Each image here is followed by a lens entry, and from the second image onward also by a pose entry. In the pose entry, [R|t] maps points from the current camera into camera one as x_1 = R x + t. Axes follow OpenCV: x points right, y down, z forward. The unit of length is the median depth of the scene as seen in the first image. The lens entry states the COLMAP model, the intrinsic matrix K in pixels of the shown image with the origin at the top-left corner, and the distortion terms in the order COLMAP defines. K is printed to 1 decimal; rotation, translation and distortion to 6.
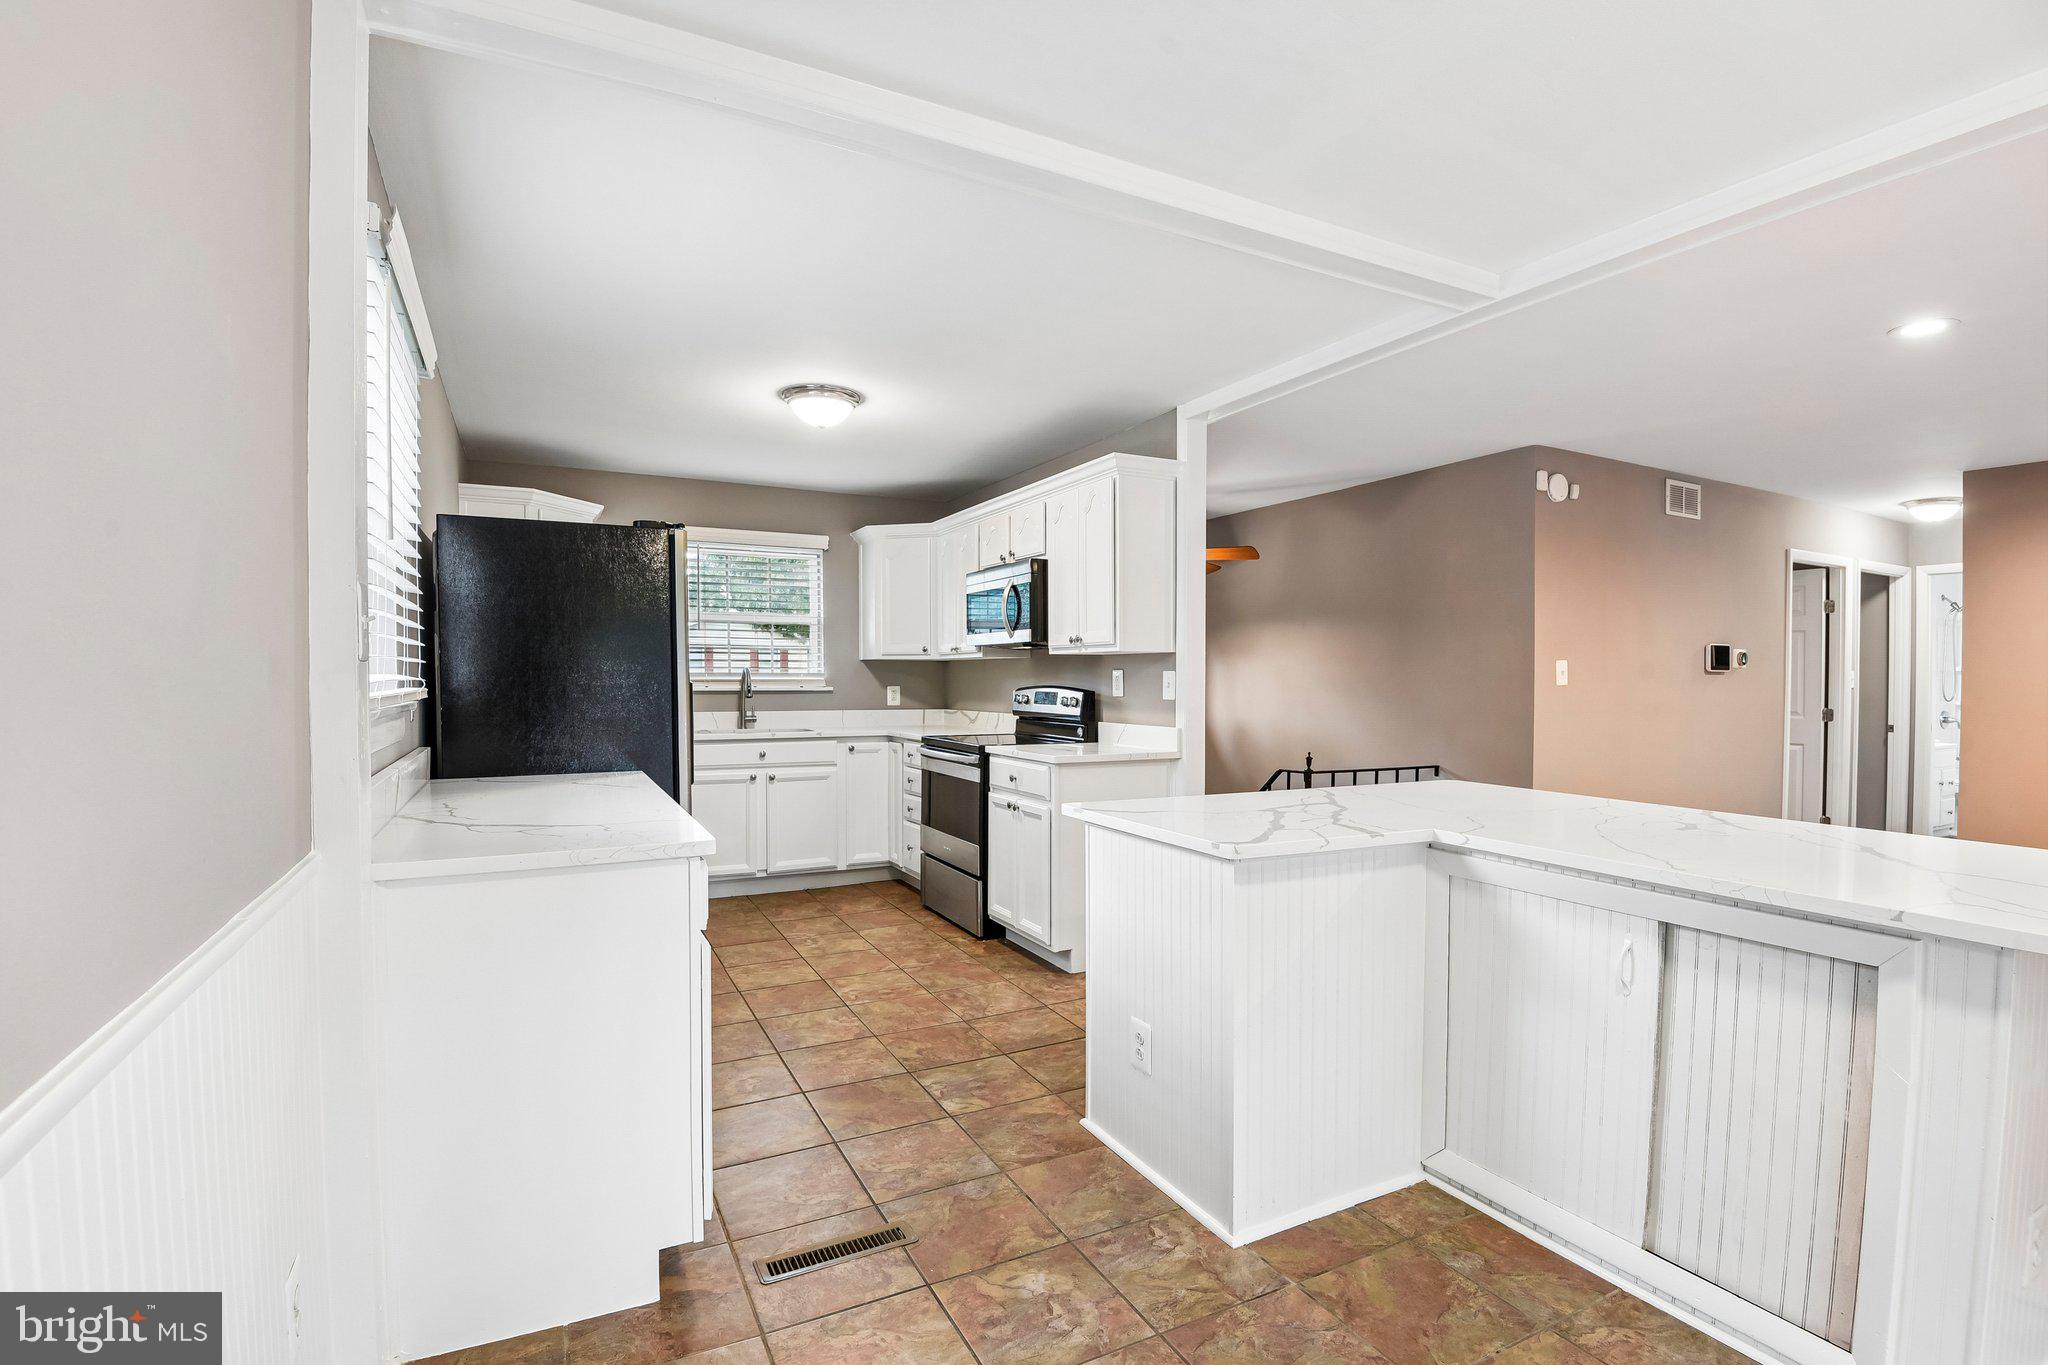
lens RADIAL K [[949.5, 0, 1008.4], [0, 949.5, 704.2], [0, 0, 1]] dist [-0.023665, -0.006391]
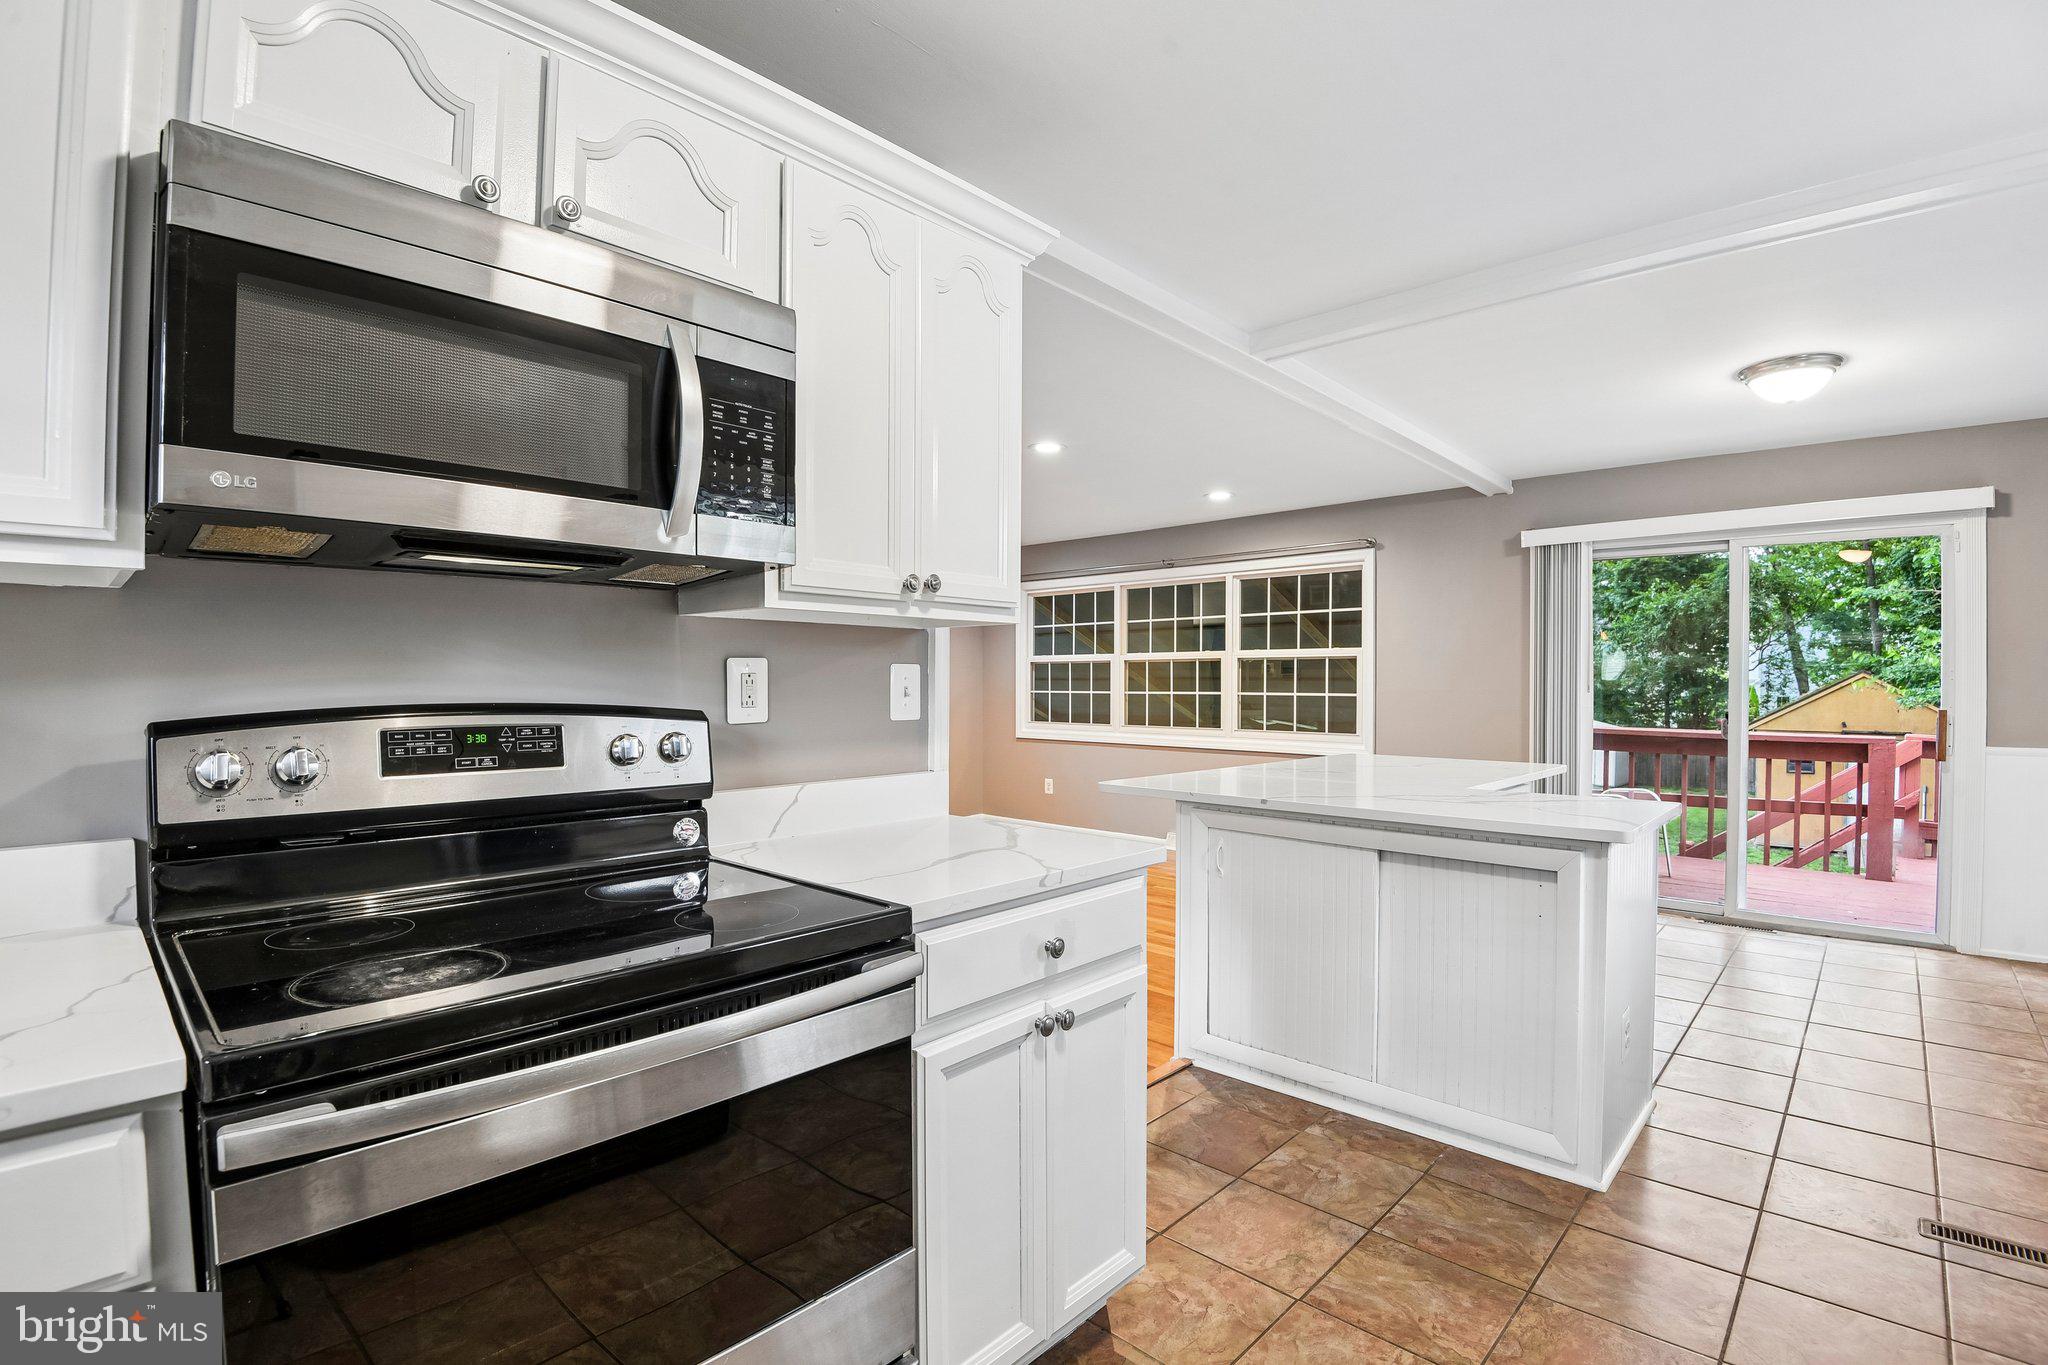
lens RADIAL K [[949.5, 0, 1019.4], [0, 949.5, 675.9], [0, 0, 1]] dist [-0.023665, -0.006391]
pose [[-0.344993, -0.005447, 0.938589, -0.308774], [0.020639, 0.999697, 0.013387, -0.031465], [-0.938378, 0.023990, -0.344777, 1.028366]]
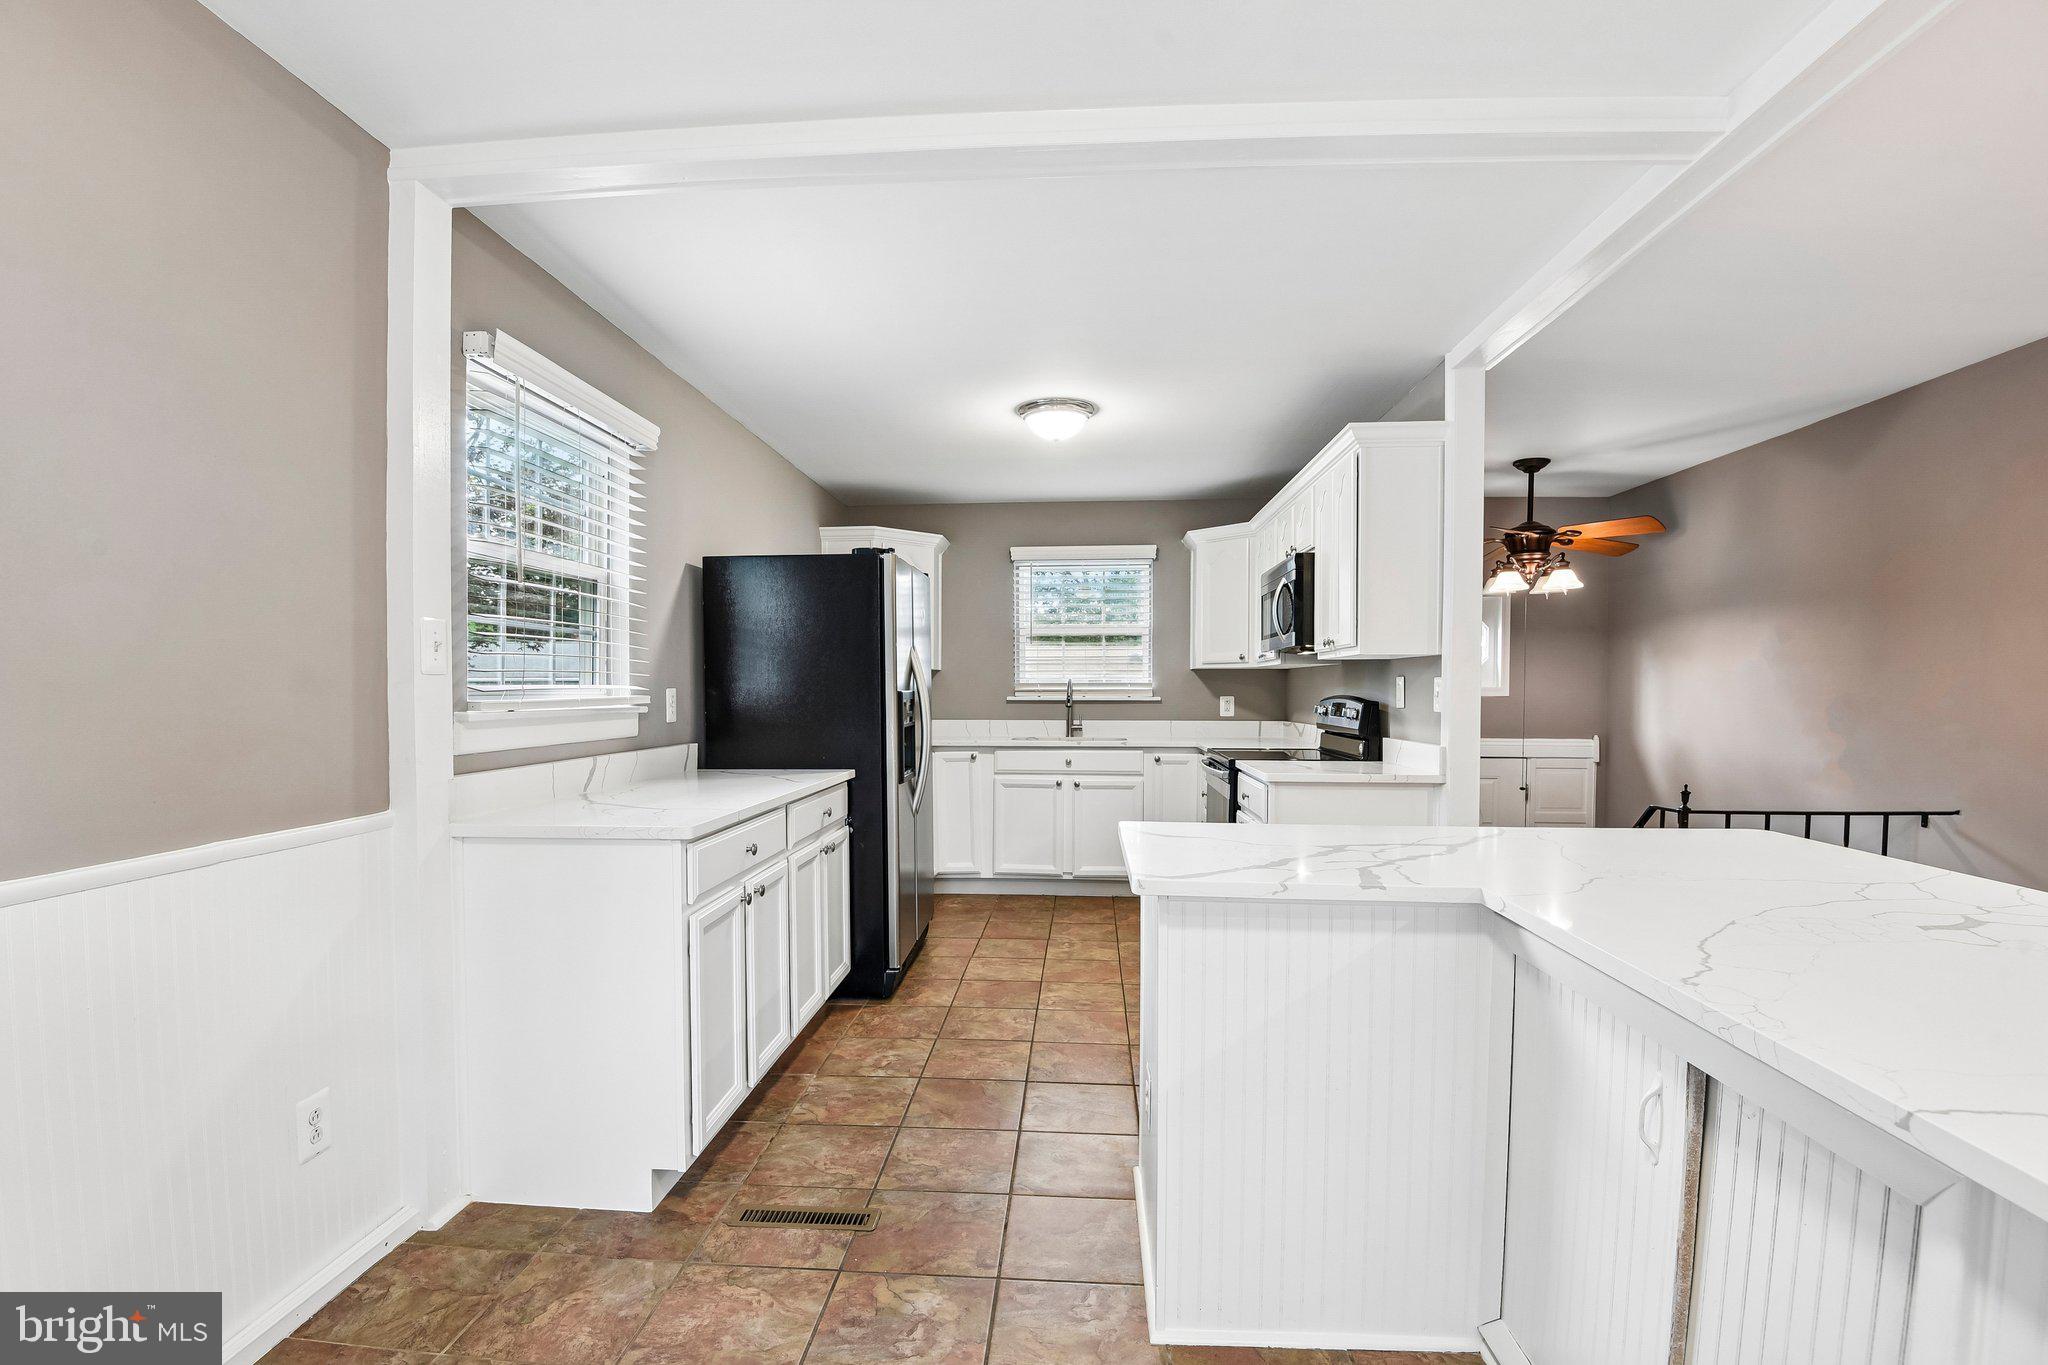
lens RADIAL K [[949.5, 0, 1006.6], [0, 949.5, 728.5], [0, 0, 1]] dist [-0.023665, -0.006391]
pose [[0.858717, 0.018521, -0.512116, 0.247129], [-0.011352, 0.999789, 0.017123, -0.000279], [0.512325, -0.008891, 0.858746, 0.086318]]
